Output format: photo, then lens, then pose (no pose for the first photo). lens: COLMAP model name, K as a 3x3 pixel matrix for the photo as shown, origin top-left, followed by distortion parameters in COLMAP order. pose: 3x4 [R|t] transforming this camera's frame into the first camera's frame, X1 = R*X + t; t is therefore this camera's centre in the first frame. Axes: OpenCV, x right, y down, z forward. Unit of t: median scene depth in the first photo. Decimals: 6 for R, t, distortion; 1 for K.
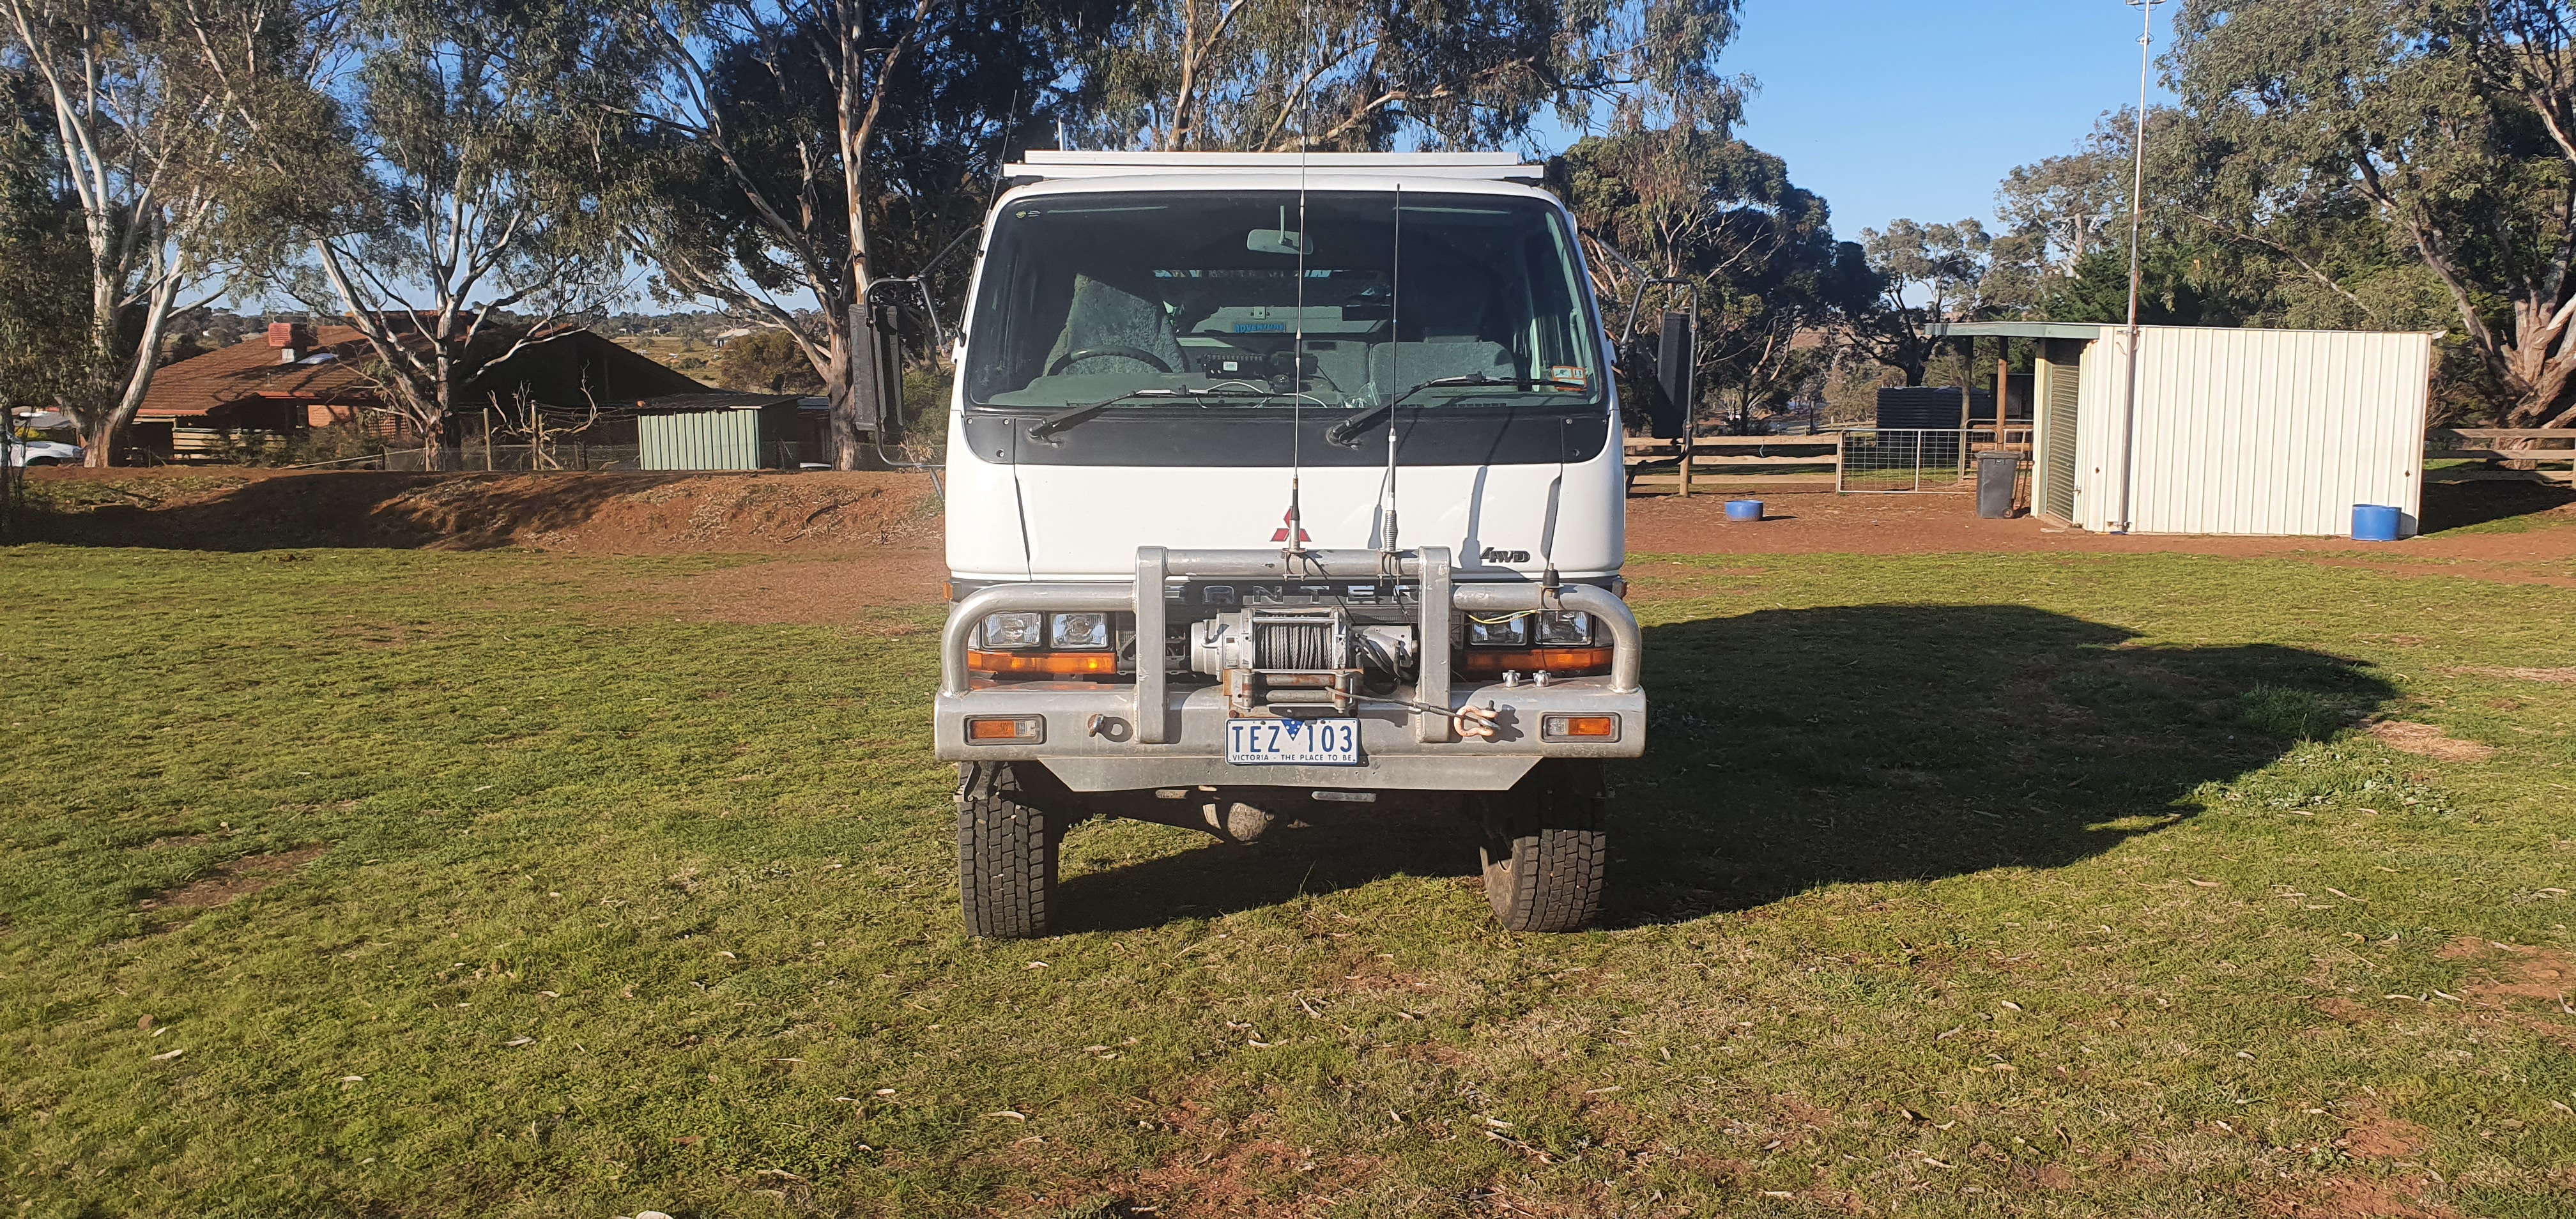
lens RADIAL K [[2031.9, 0, 1251.5], [0, 2031.9, 606.4], [0, 0, 1]] dist [0.048477, 0.002136]
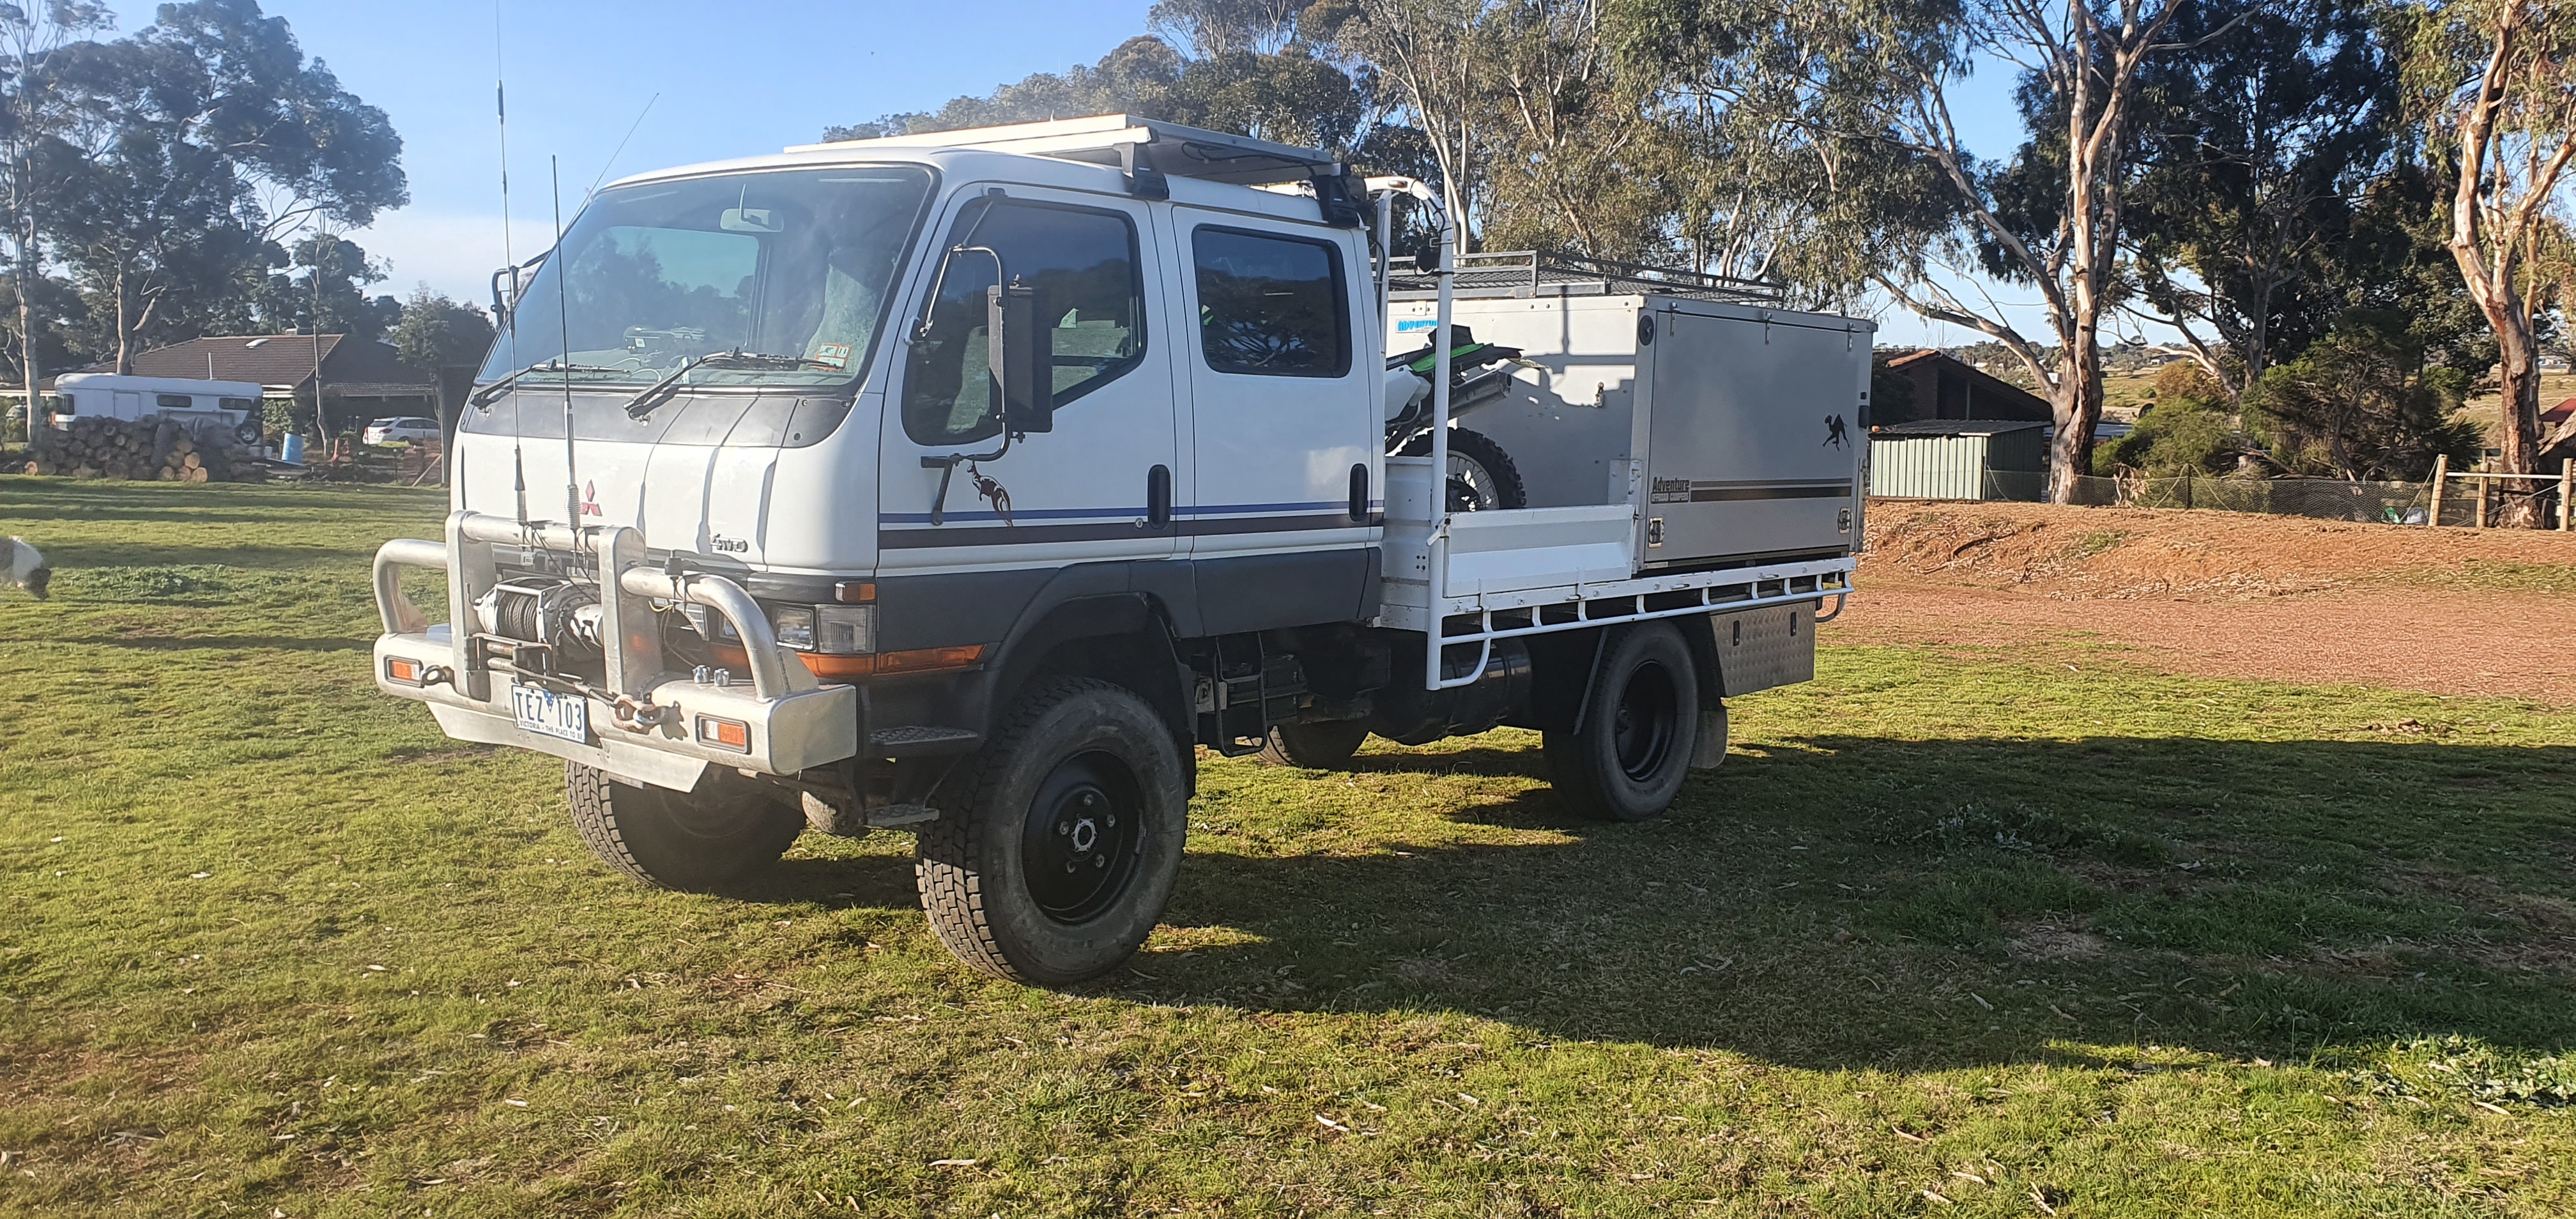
lens RADIAL K [[2020.4, 0, 1332.8], [0, 2020.4, 600.5], [0, 0, 1]] dist [0.157579, -0.390553]
pose [[0.759157, 0.080883, -0.645863, 0.164406], [-0.093038, 0.995545, 0.015317, -0.006847], [0.644224, 0.048462, 0.763300, 0.080434]]
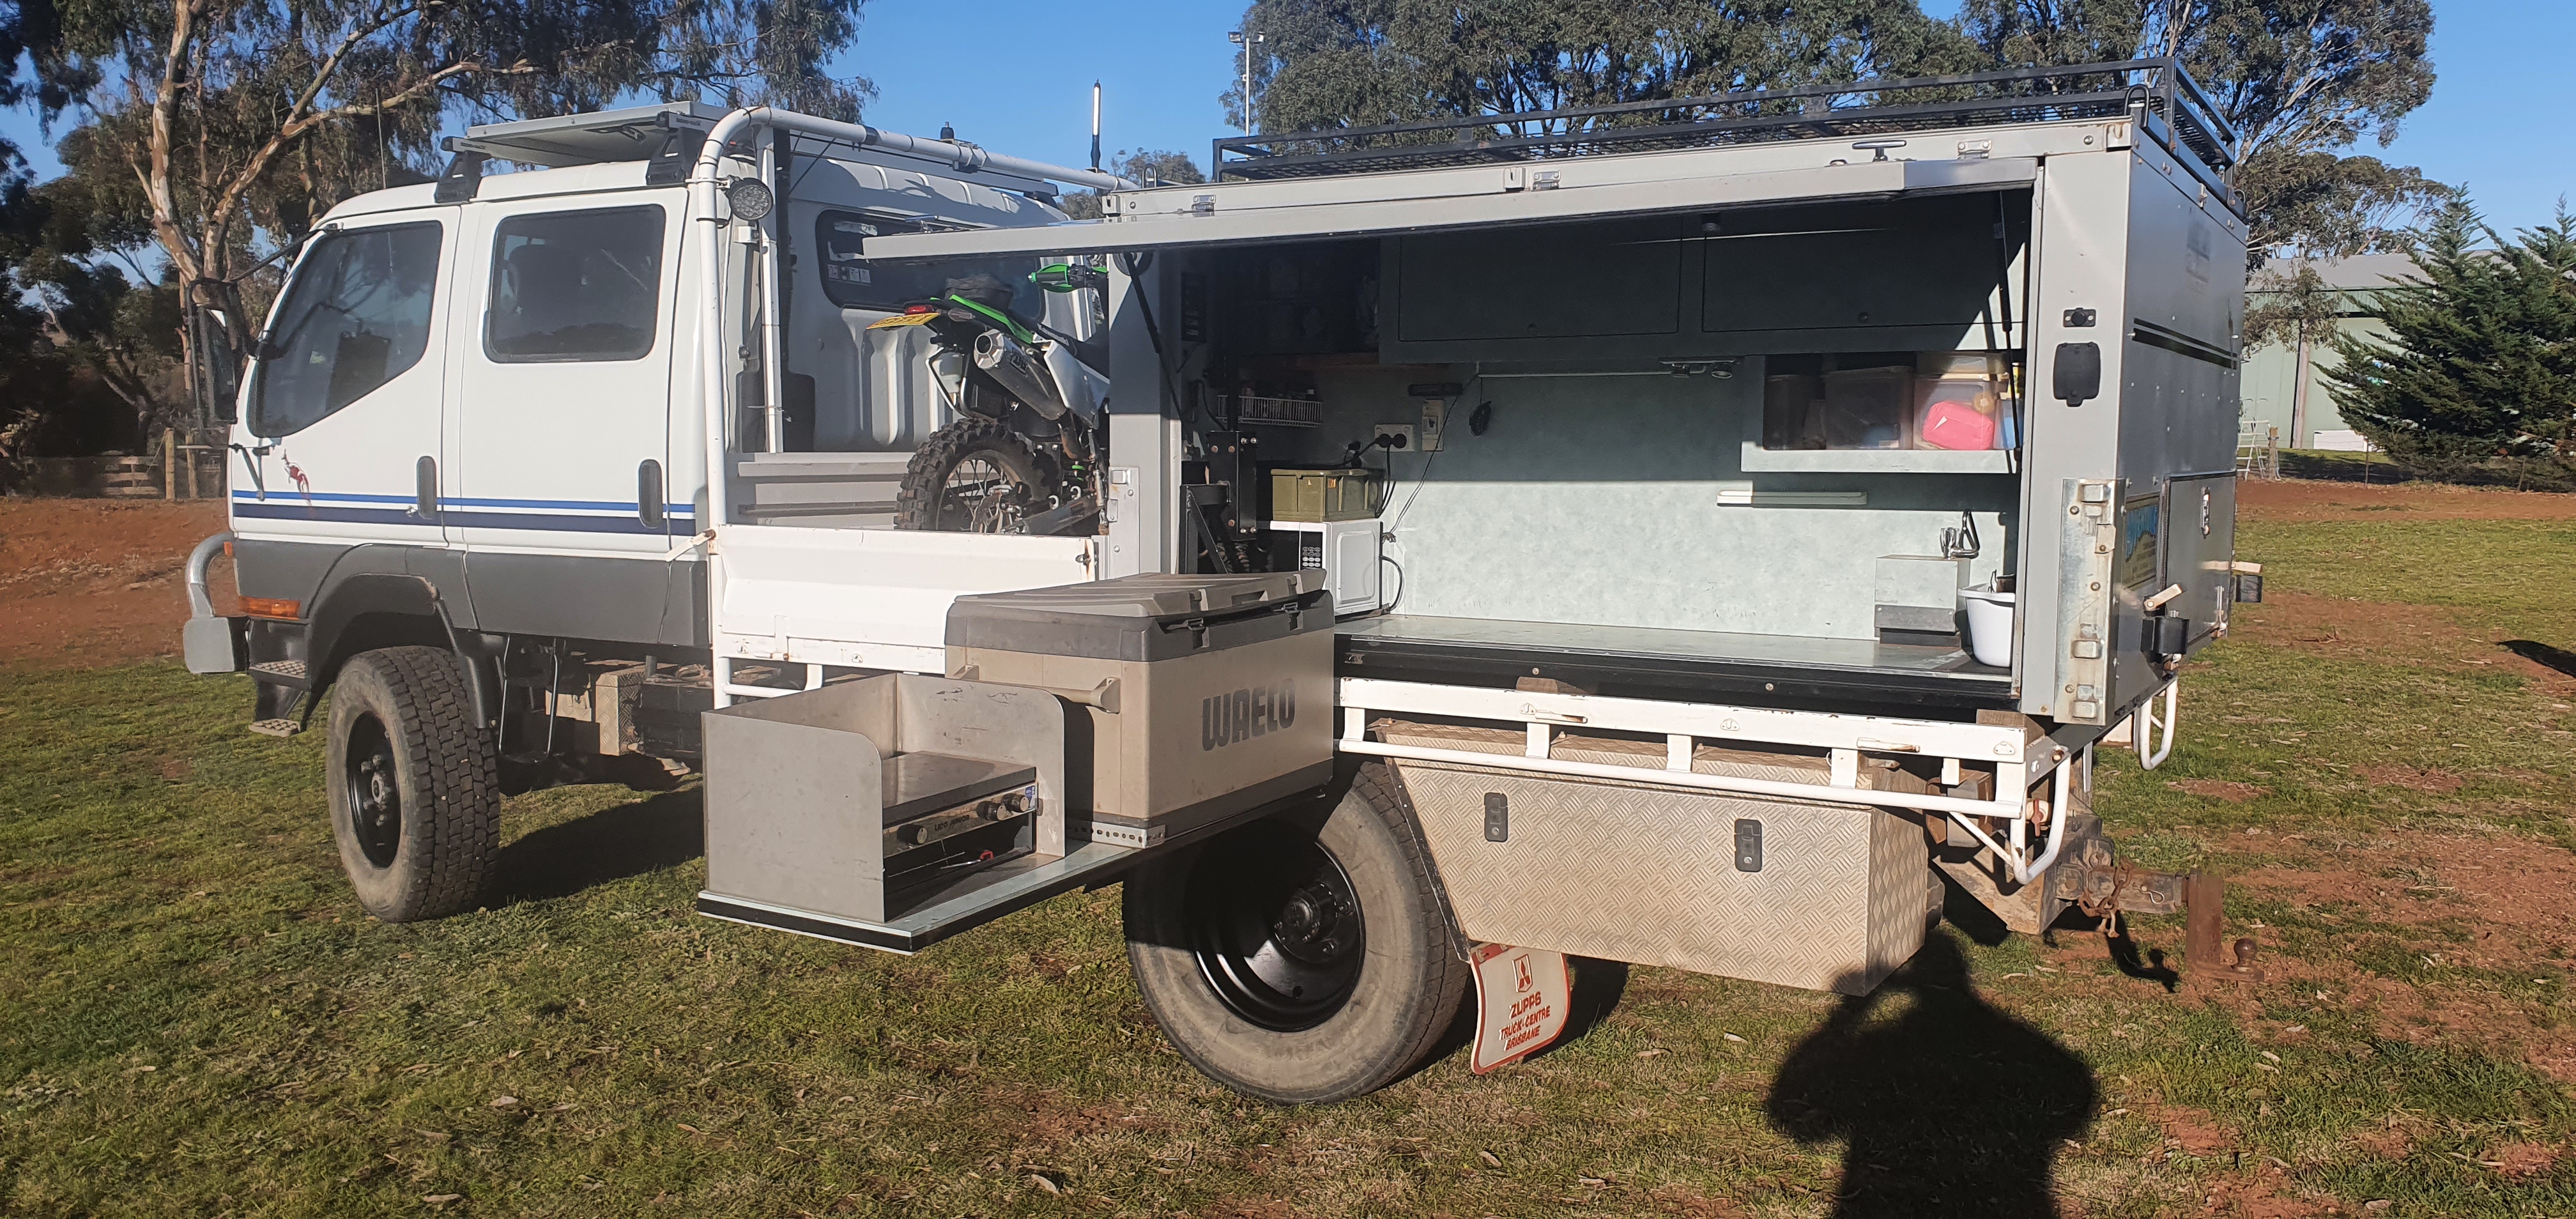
lens RADIAL K [[1996.0, 0, 1296.8], [0, 1996.0, 673.7], [0, 0, 1]] dist [0.130092, -0.289464]
pose [[-0.547042, 0.096949, -0.831472, 0.147177], [-0.087898, 0.981128, 0.172229, -0.034315], [0.832478, 0.167301, -0.528197, 0.378954]]
